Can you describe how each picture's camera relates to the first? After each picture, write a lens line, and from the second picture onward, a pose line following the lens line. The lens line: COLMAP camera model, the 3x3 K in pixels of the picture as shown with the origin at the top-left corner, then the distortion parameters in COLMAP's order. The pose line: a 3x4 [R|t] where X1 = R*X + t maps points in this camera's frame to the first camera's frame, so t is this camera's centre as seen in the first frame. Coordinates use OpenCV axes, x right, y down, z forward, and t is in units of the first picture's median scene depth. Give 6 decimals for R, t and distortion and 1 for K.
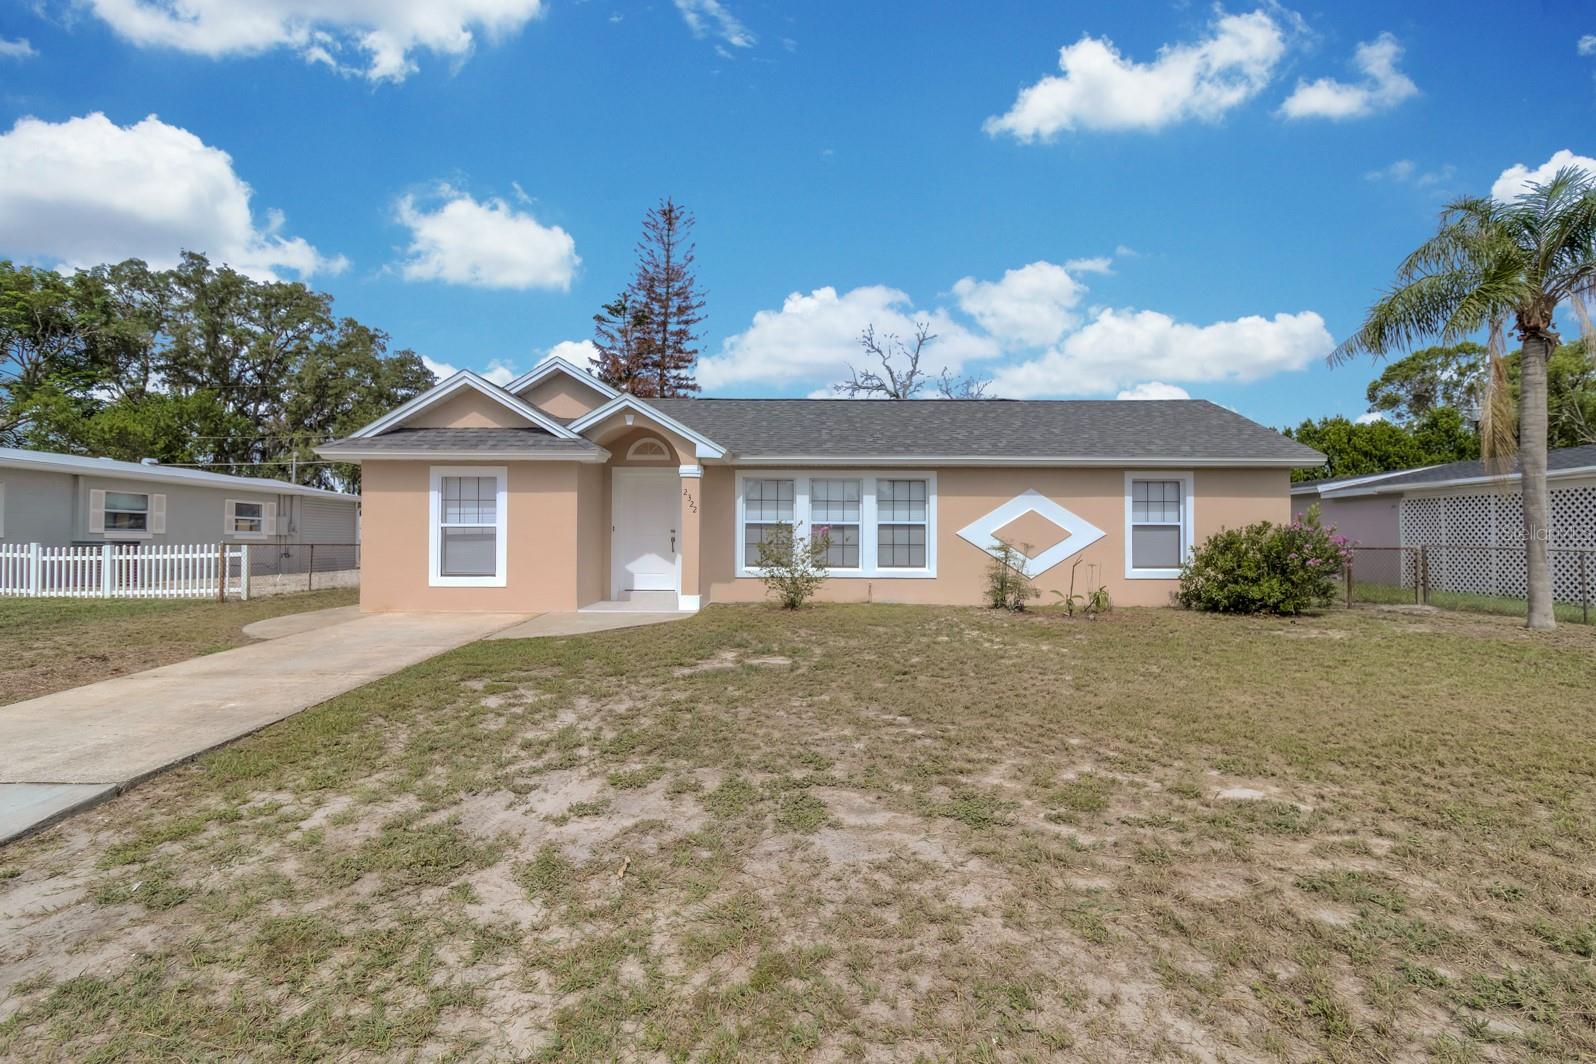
lens RADIAL K [[750.0, 0, 788.2], [0, 750.0, 536.1], [0, 0, 1]] dist [-0.002154, -0.000010]
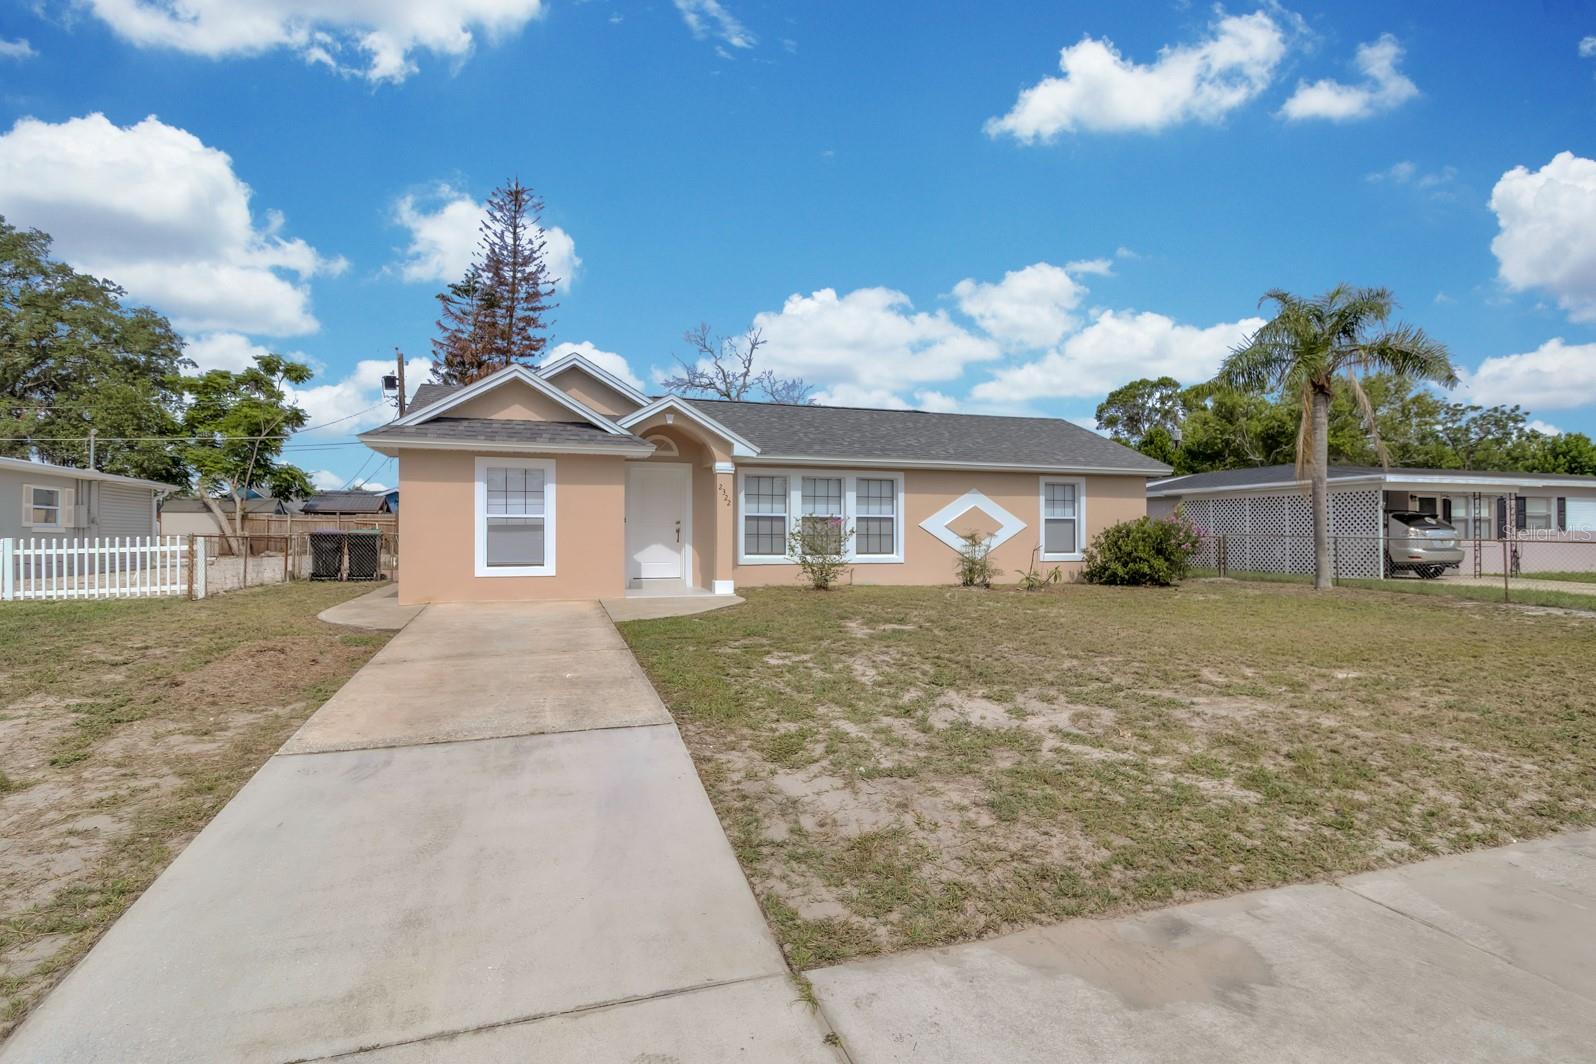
lens RADIAL K [[747.3, 0, 774.2], [0, 747.3, 551.7], [0, 0, 1]] dist [-0.001897, -0.000128]
pose [[0.954043, -0.008964, 0.299535, -0.354420], [0.000568, 0.999605, 0.028106, 0.004935], [-0.299669, -0.026644, 0.953671, -0.067014]]
